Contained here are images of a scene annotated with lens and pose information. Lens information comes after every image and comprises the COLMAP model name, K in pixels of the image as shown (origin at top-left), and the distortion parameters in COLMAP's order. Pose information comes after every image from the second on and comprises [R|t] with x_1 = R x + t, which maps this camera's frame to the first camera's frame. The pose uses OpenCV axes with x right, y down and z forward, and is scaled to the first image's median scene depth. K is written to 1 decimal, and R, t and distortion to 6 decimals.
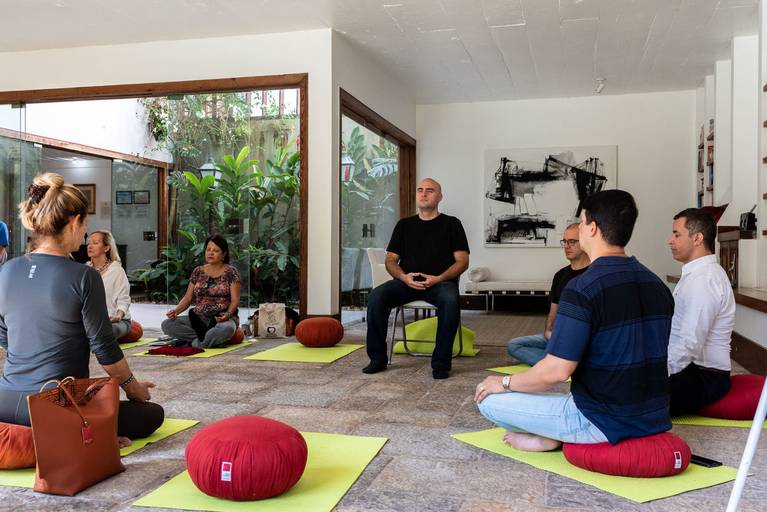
lens RADIAL K [[820.8, 0, 383.5], [0, 820.8, 256.0], [0, 0, 1]] dist [-0.001187, -0.011161]
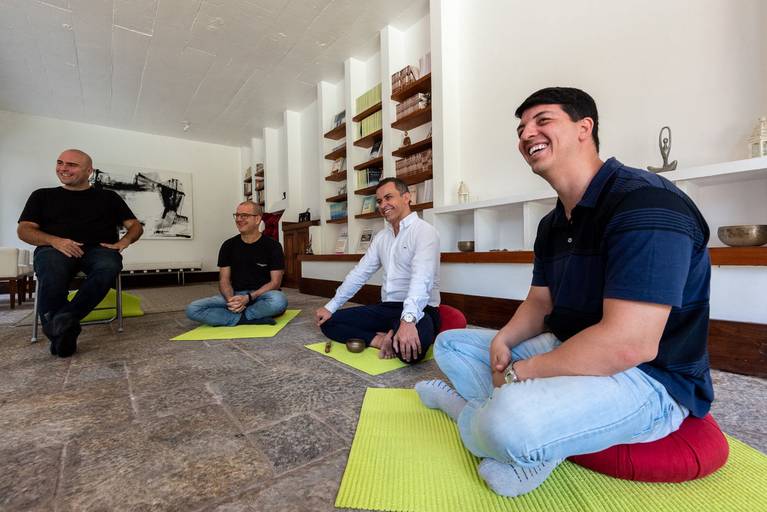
lens RADIAL K [[348.2, 0, 383.5], [0, 348.2, 256.0], [0, 0, 1]] dist [0.003120, 0.000241]
pose [[0.595417, -0.025612, 0.803008, -0.027922], [0.027359, 0.999558, 0.011595, 0.022198], [-0.802951, 0.015065, 0.595855, 0.323410]]
